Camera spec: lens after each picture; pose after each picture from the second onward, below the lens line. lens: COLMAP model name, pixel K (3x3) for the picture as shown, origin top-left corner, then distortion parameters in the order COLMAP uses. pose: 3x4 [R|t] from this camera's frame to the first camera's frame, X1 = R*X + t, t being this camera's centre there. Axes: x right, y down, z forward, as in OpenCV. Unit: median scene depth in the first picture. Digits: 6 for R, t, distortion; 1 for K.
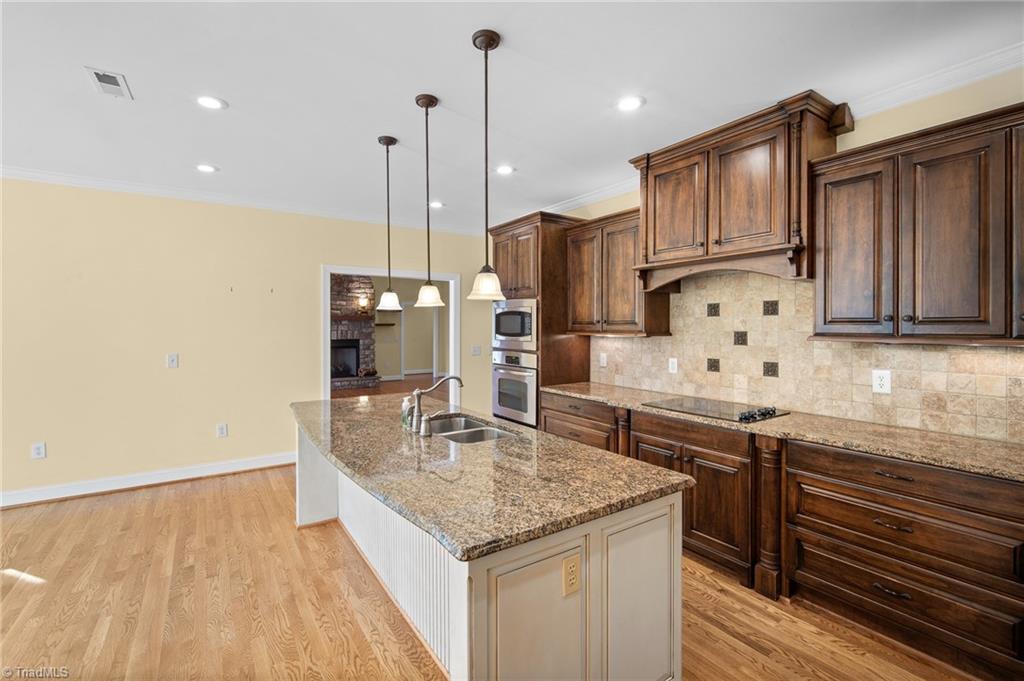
lens RADIAL K [[460.0, 0, 504.5], [0, 460.0, 331.8], [0, 0, 1]] dist [-0.014336, 0.004737]
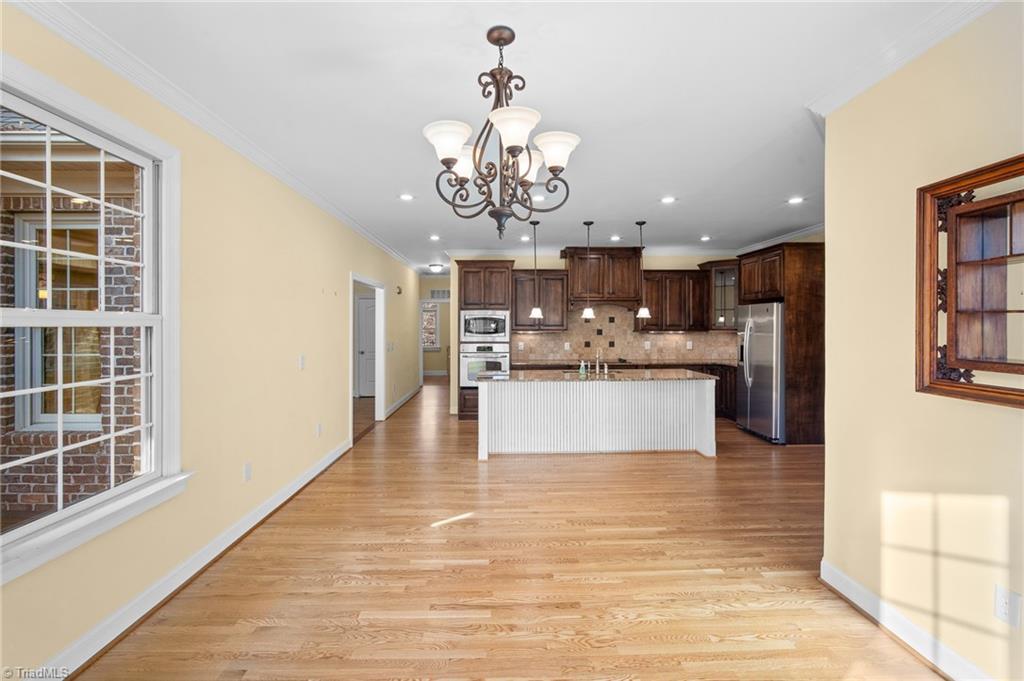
lens RADIAL K [[460.0, 0, 507.8], [0, 460.0, 330.2], [0, 0, 1]] dist [-0.014336, 0.004737]
pose [[0.529044, -0.004290, 0.848583, -1.677188], [0.013178, 0.999908, -0.003161, 0.004591], [-0.848492, 0.012855, 0.529052, 0.132120]]
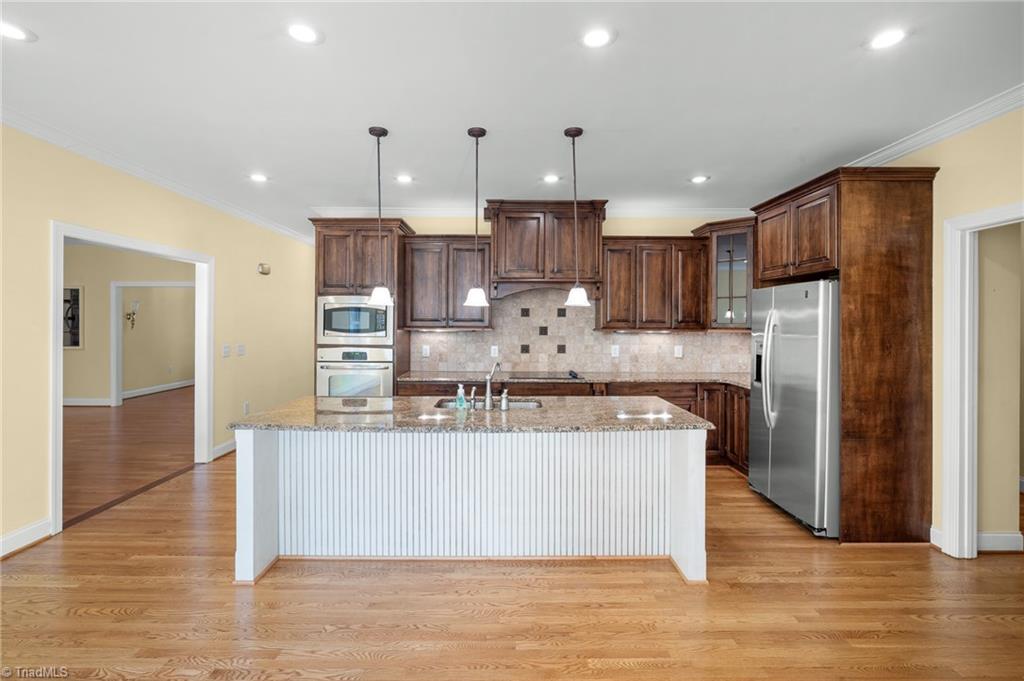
lens RADIAL K [[460.0, 0, 509.7], [0, 460.0, 327.3], [0, 0, 1]] dist [-0.014336, 0.004737]
pose [[0.544674, -0.001946, 0.838646, -0.848647], [0.006377, 0.999978, -0.001821, 0.003166], [-0.838624, 0.006340, 0.544674, 0.213256]]
